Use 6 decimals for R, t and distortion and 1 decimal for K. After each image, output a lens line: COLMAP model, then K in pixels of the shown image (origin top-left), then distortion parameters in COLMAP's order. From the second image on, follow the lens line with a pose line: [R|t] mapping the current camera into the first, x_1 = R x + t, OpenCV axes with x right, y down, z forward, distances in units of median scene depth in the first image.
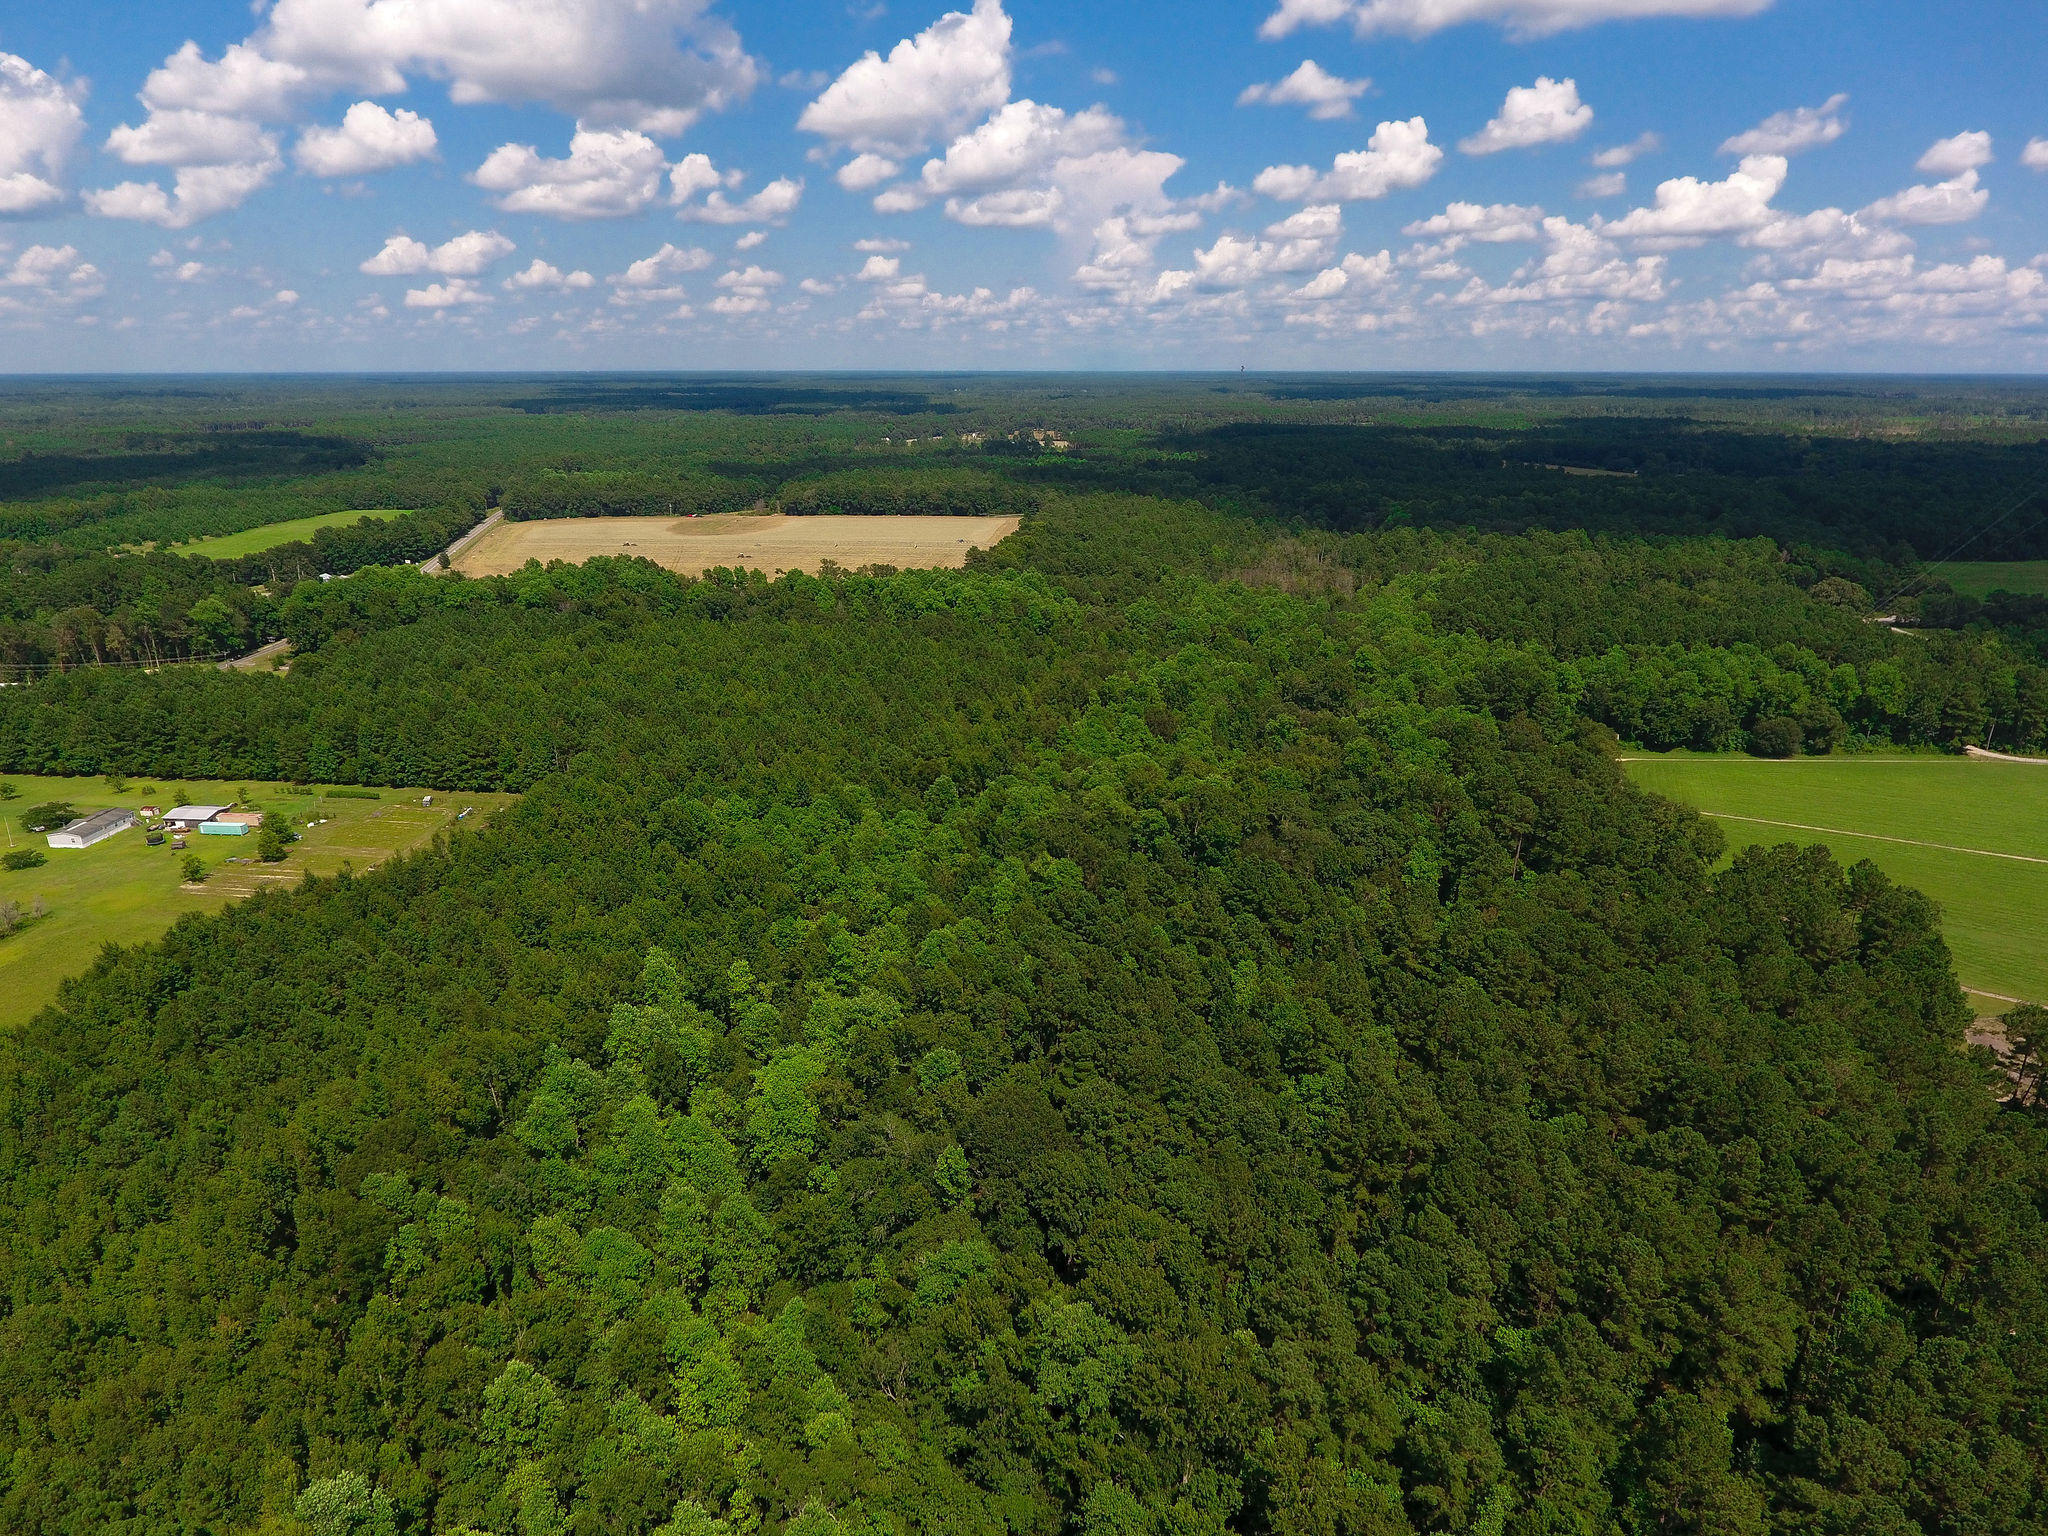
lens RADIAL K [[1209.1, 0, 1023.2], [0, 1209.1, 769.7], [0, 0, 1]] dist [-0.003335, 0.001226]
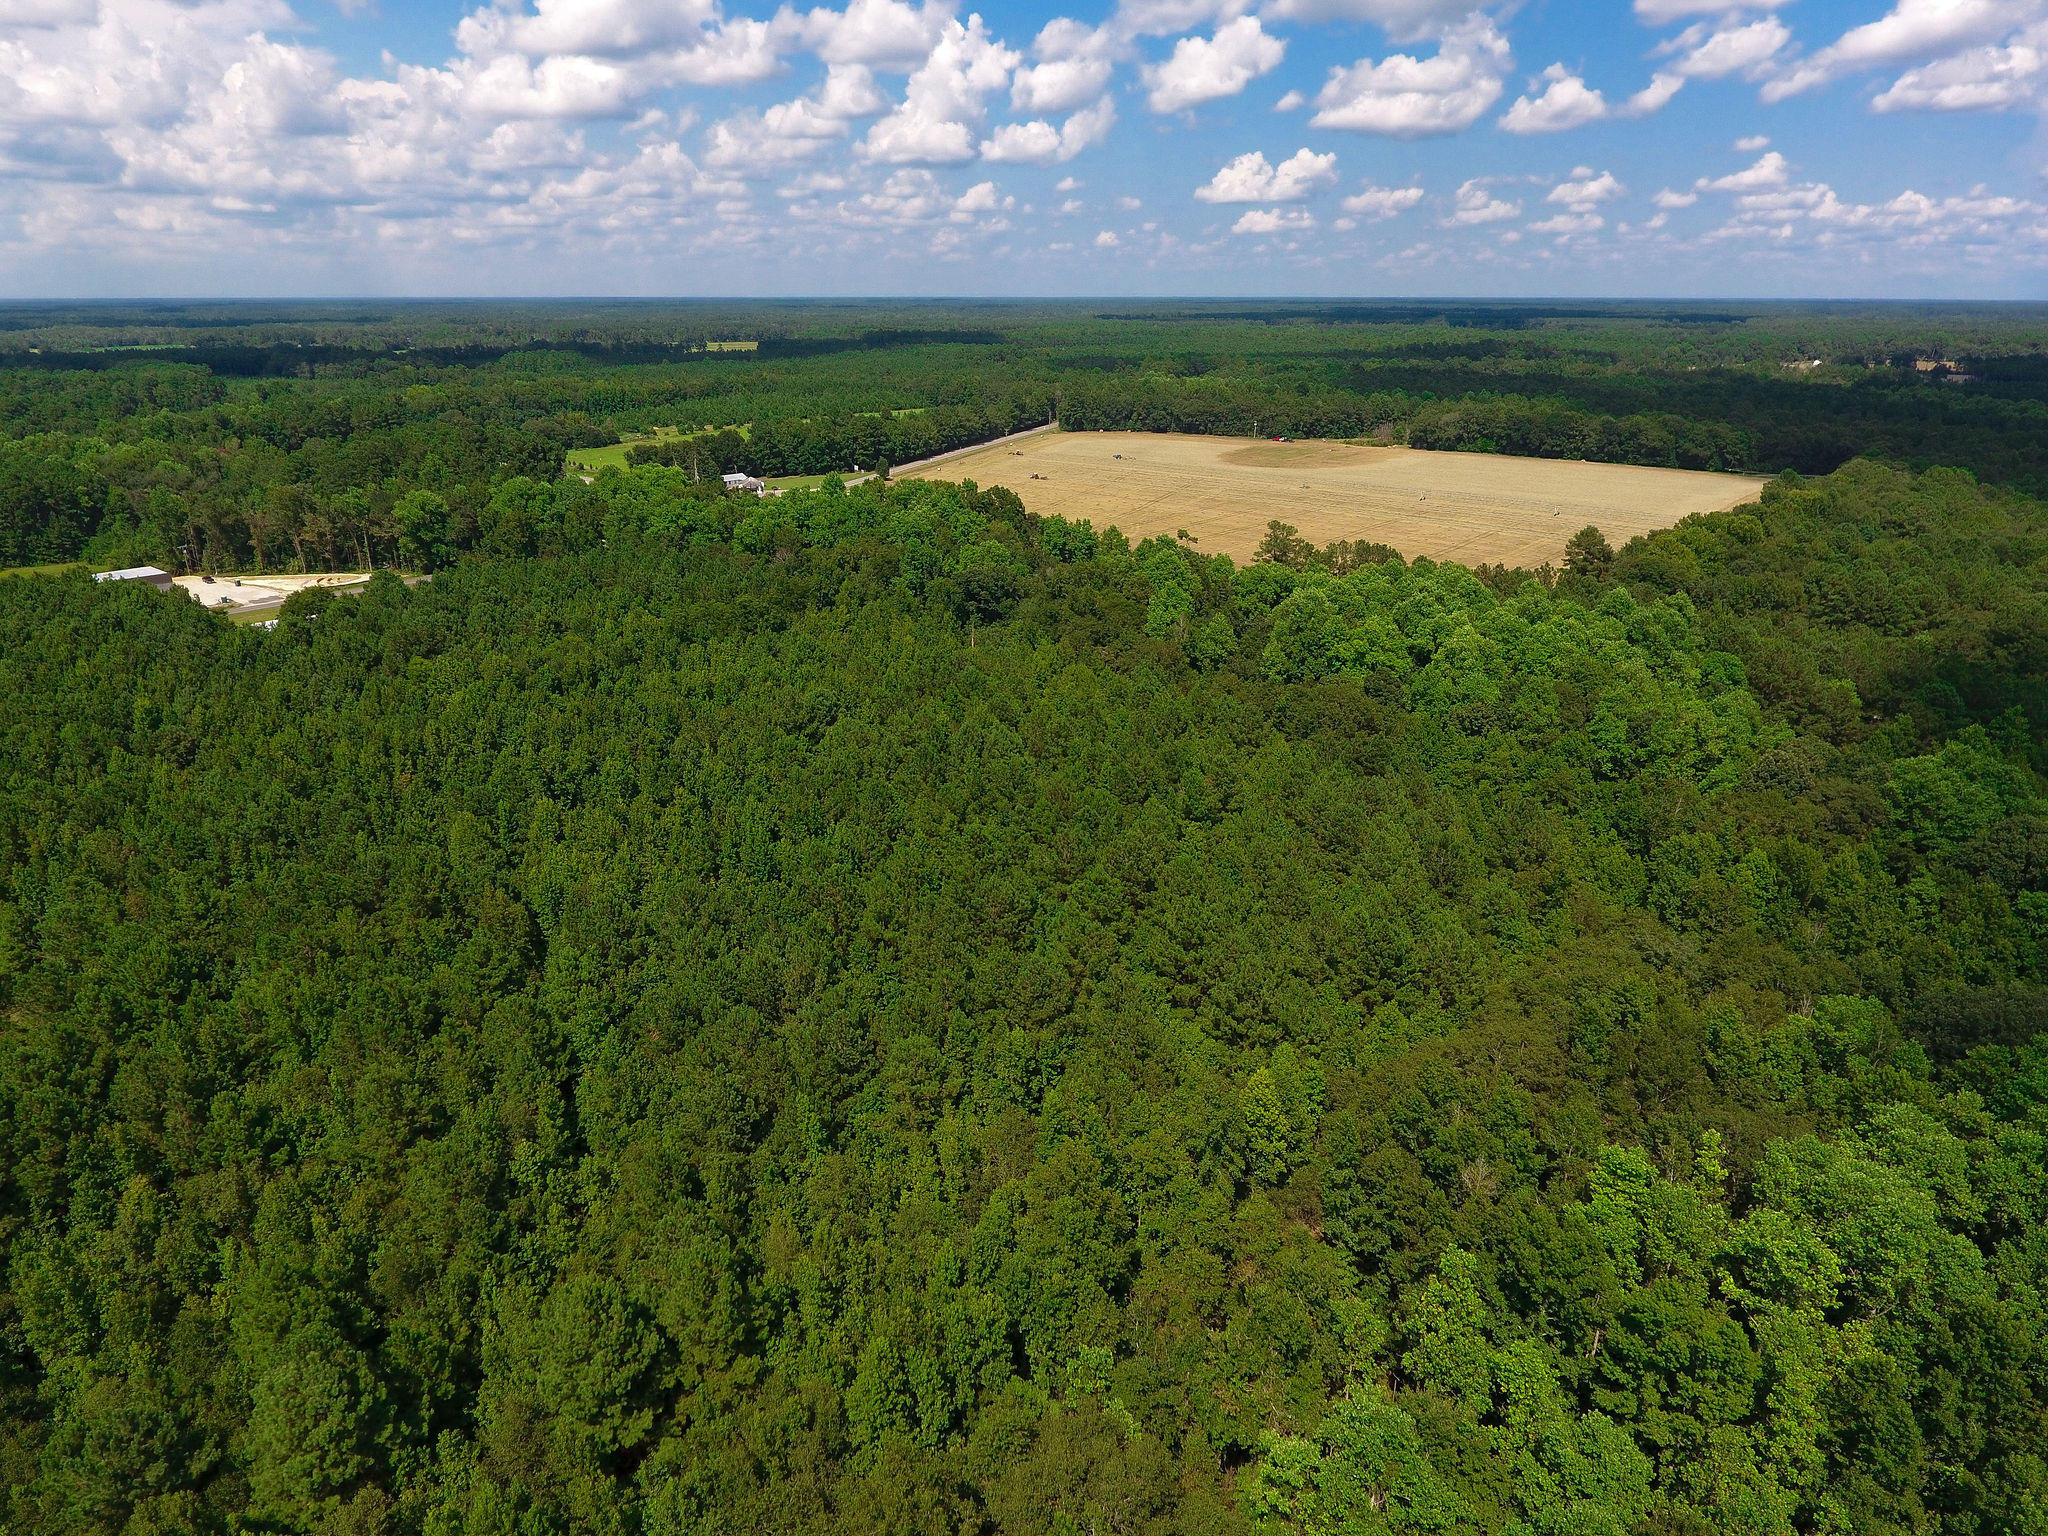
lens RADIAL K [[1209.1, 0, 1023.4], [0, 1209.1, 762.3], [0, 0, 1]] dist [-0.003335, 0.001226]
pose [[0.813339, 0.213017, -0.541390, 0.036393], [-0.187892, 0.976870, 0.102089, -0.064272], [0.550614, 0.018690, 0.834551, 0.305834]]
